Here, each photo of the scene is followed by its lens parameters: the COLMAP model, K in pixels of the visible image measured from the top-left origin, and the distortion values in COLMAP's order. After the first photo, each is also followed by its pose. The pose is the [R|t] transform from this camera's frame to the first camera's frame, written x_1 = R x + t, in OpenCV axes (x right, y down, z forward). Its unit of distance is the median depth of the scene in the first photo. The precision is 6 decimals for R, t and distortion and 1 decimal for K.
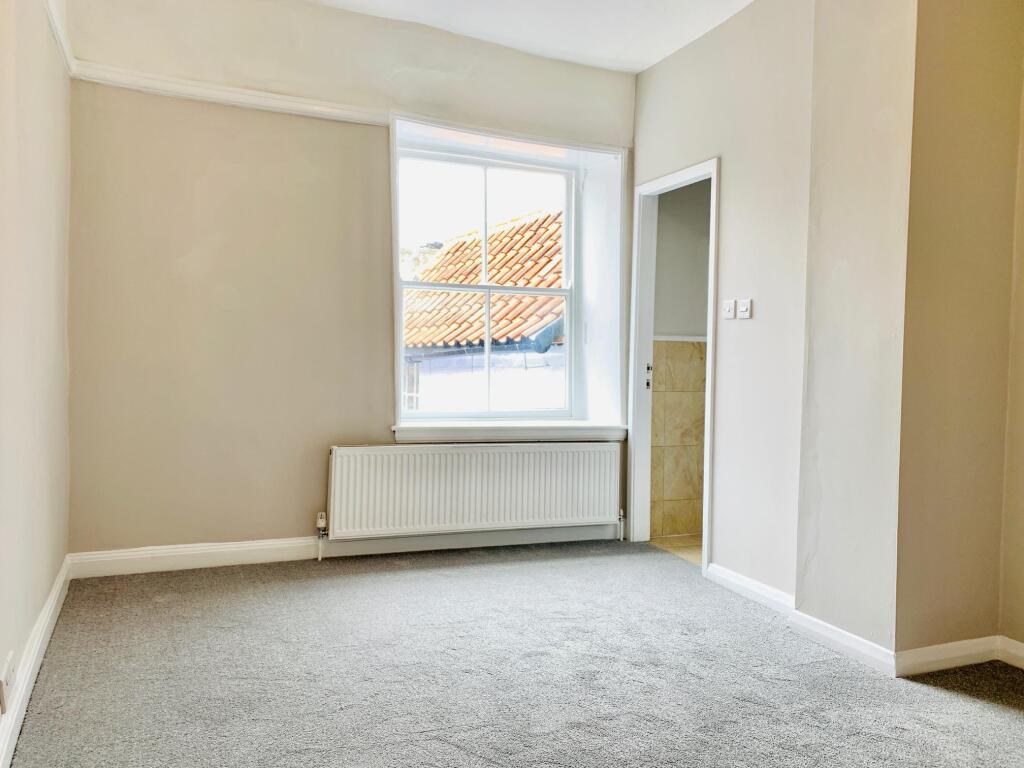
lens RADIAL K [[794.1, 0, 512.0], [0, 794.1, 384.0], [0, 0, 1]] dist [0.053945, -0.033513]
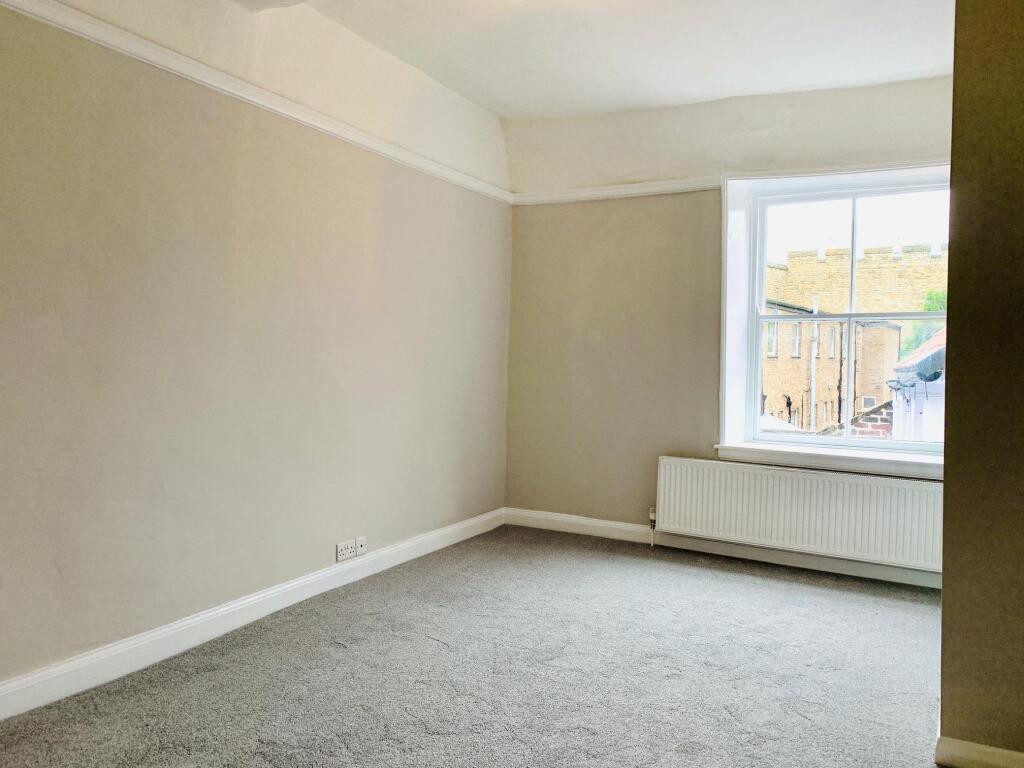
lens RADIAL K [[794.1, 0, 512.0], [0, 794.1, 384.0], [0, 0, 1]] dist [0.053945, -0.033513]
pose [[0.615667, 0.018810, -0.787782, 0.608651], [-0.032979, 0.999454, -0.001910, -0.024361], [0.787316, 0.027156, 0.615951, 0.048133]]
